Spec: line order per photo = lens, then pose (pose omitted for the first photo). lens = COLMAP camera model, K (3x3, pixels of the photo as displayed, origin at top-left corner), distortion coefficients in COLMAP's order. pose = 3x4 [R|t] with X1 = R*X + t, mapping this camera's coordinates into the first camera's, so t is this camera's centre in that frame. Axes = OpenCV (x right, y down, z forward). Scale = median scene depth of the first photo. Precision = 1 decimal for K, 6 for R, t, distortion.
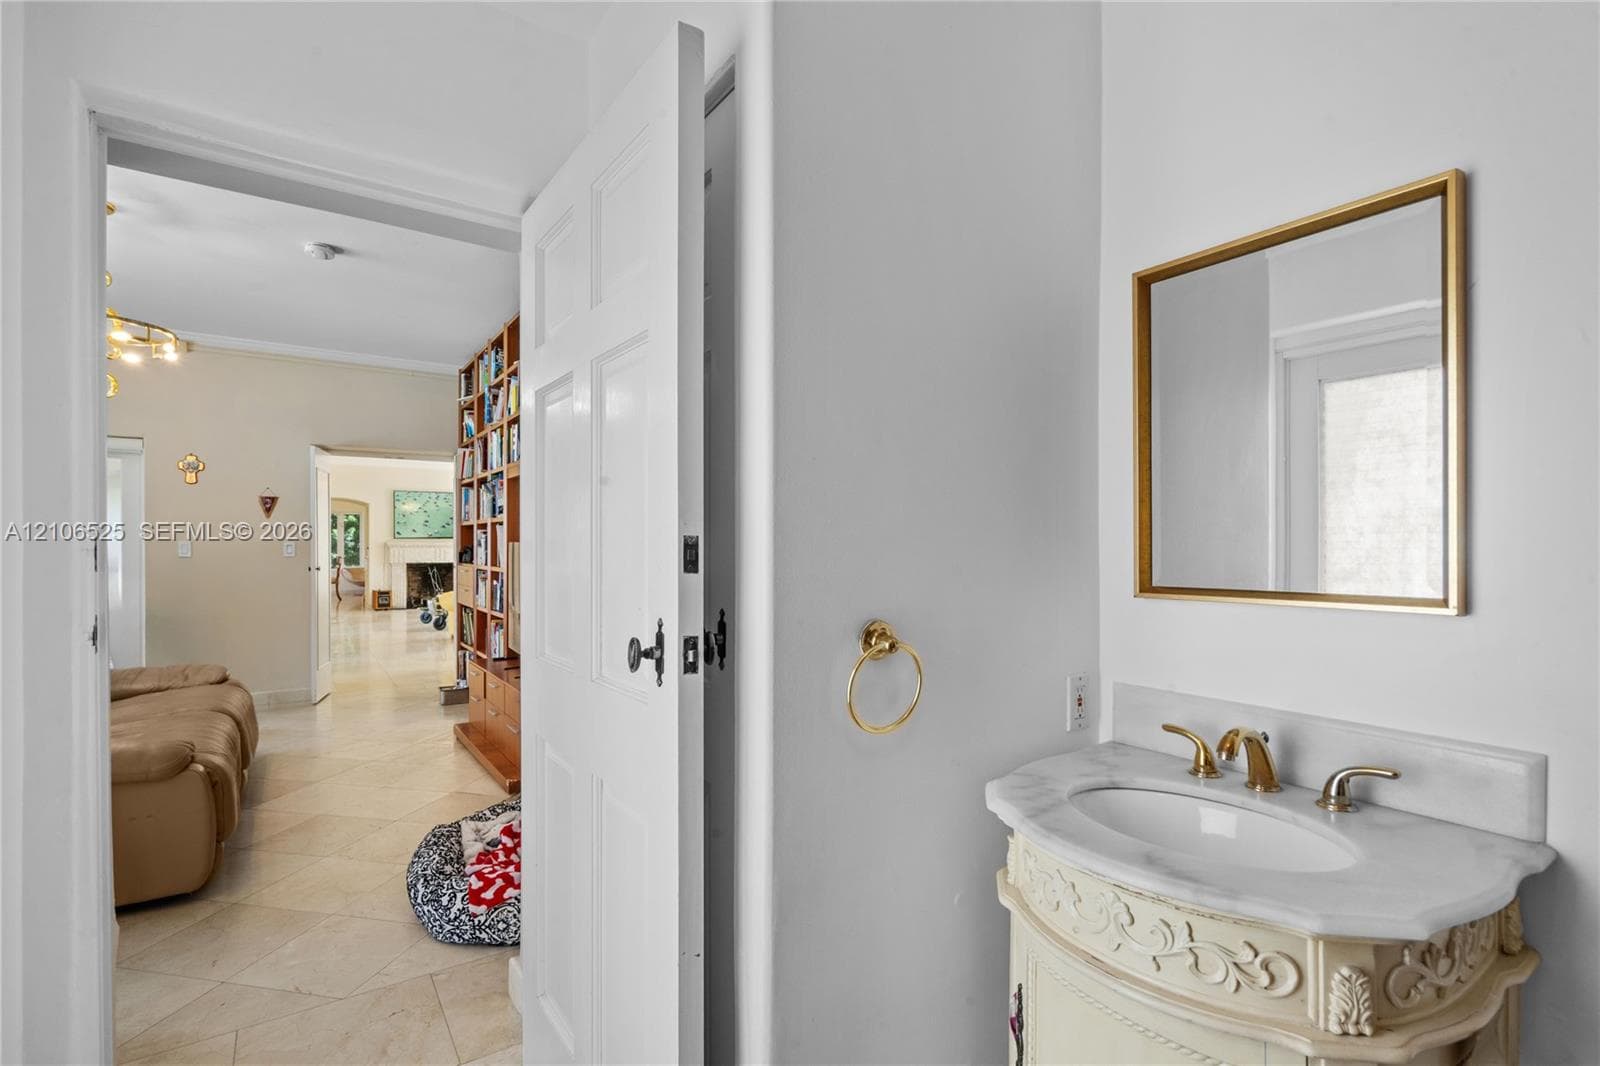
lens RADIAL K [[790.0, 0, 792.8], [0, 790.0, 549.3], [0, 0, 1]] dist [-0.005009, -0.000224]
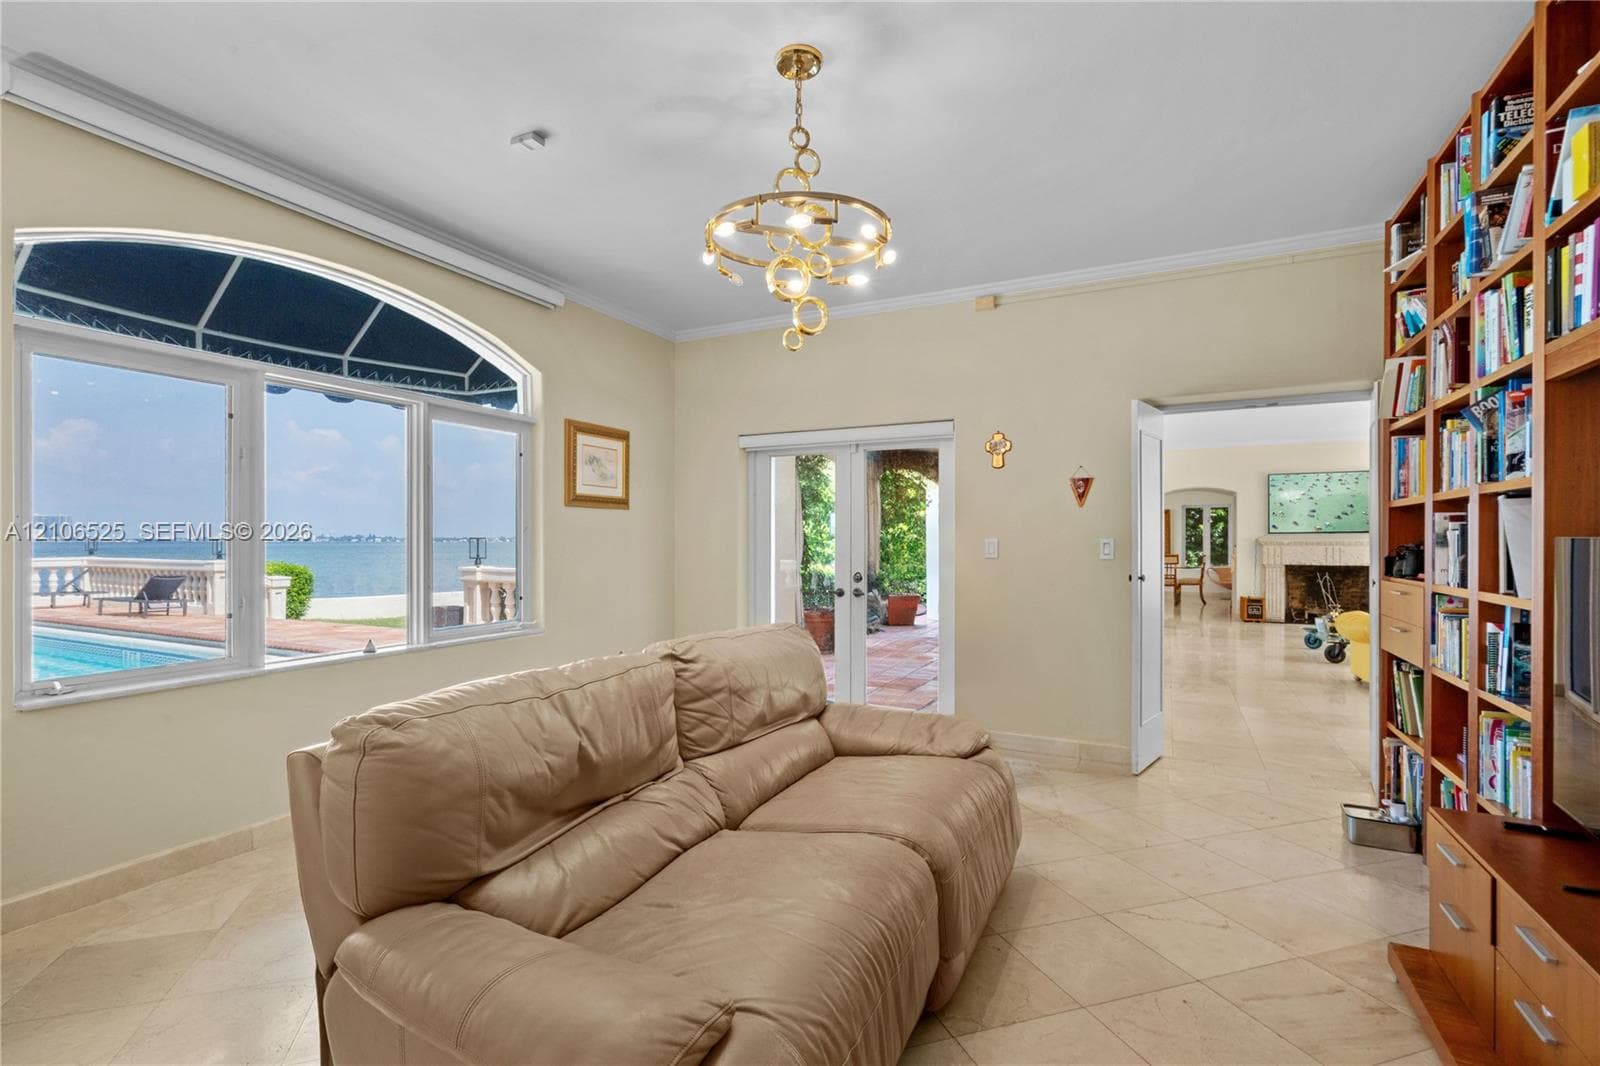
lens RADIAL K [[726.5, 0, 798.2], [0, 726.5, 548.2], [0, 0, 1]] dist [-0.010636, 0.000696]
pose [[0.497296, 0.005840, -0.867562, -0.198509], [-0.001934, 0.999982, 0.005623, -0.004174], [0.867579, -0.001119, 0.497298, 0.413579]]
